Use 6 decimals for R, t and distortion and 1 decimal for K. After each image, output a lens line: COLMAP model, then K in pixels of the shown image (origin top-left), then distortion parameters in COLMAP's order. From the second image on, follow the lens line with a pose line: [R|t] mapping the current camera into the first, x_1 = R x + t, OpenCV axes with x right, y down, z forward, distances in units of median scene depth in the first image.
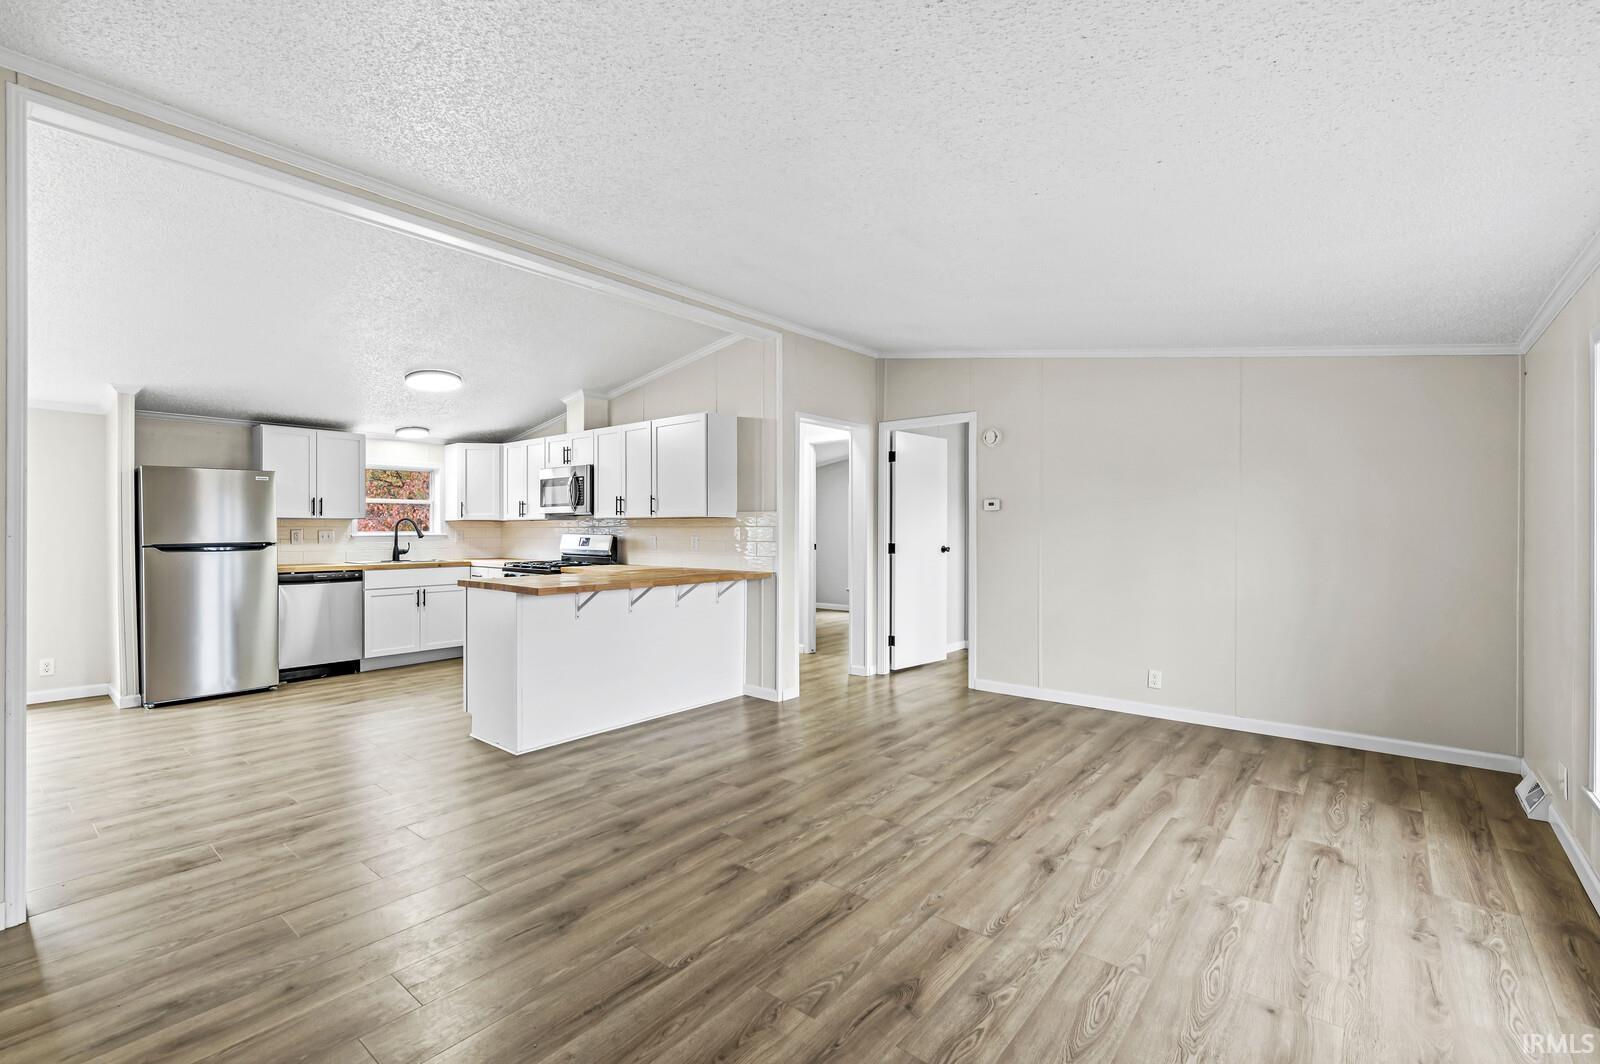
lens RADIAL K [[690.7, 0, 804.8], [0, 690.7, 535.3], [0, 0, 1]] dist [0.003837, -0.000255]
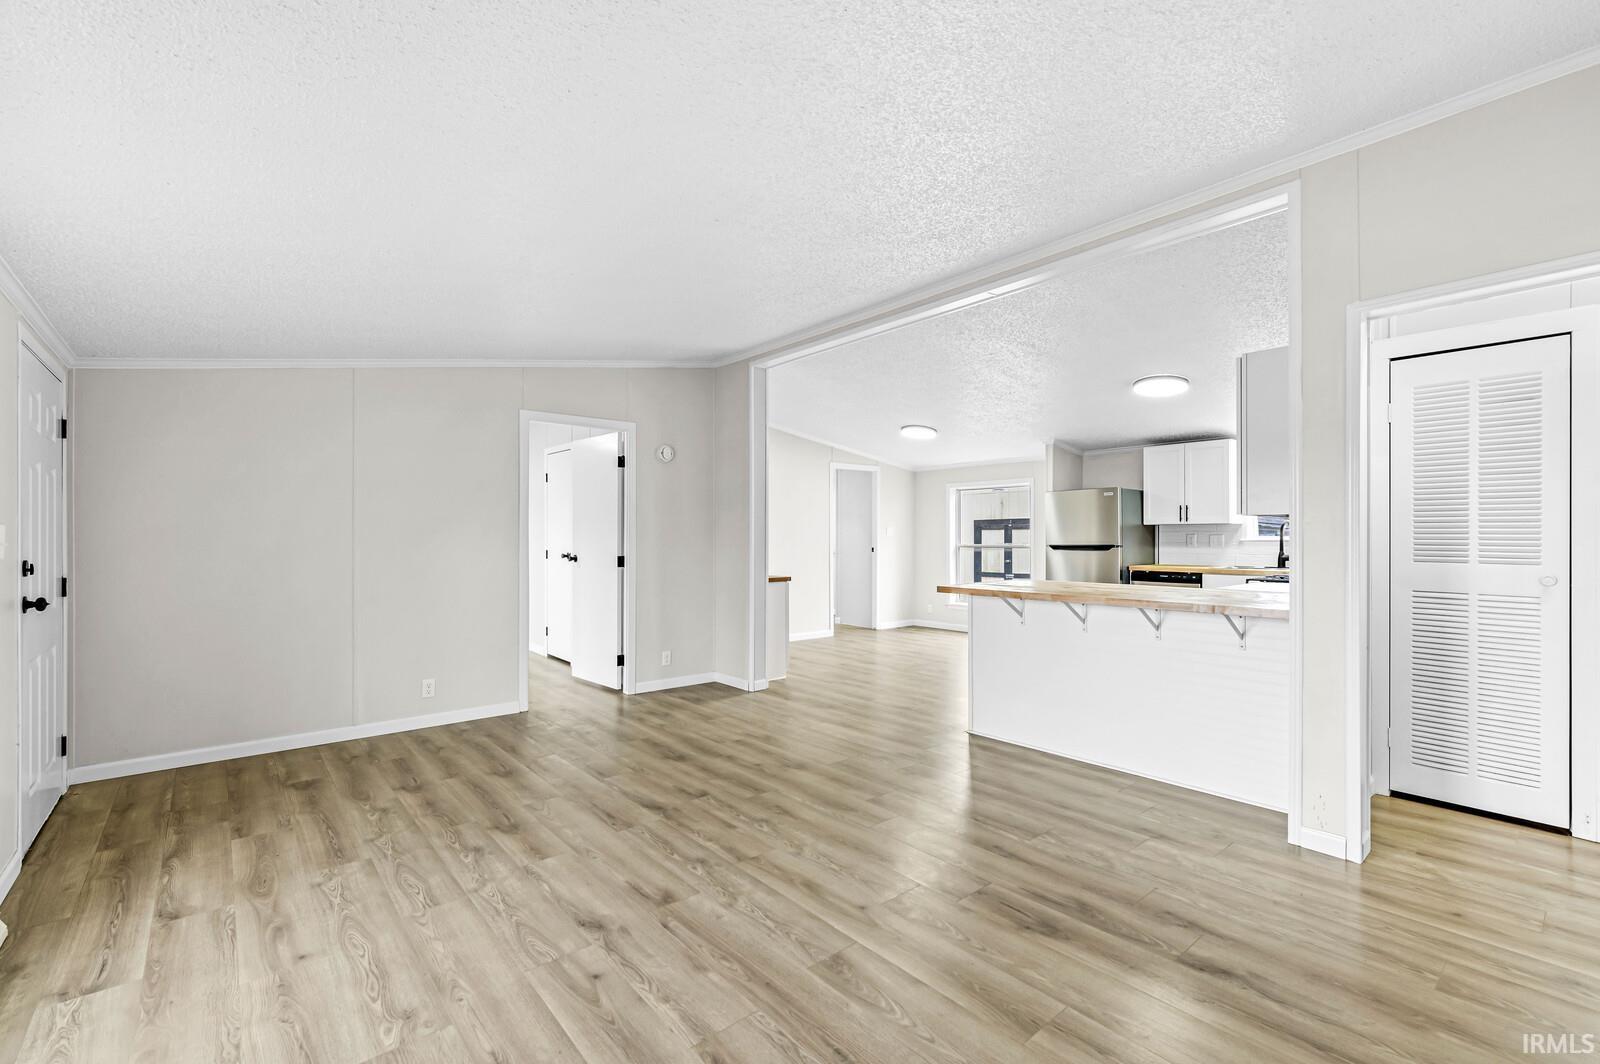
lens RADIAL K [[690.7, 0, 795.6], [0, 690.7, 534.4], [0, 0, 1]] dist [0.003837, -0.000255]
pose [[-0.178183, -0.000687, -0.983997, 1.130759], [-0.003899, 0.999992, 0.000007, -0.012832], [0.983990, 0.003838, -0.178184, 1.368489]]
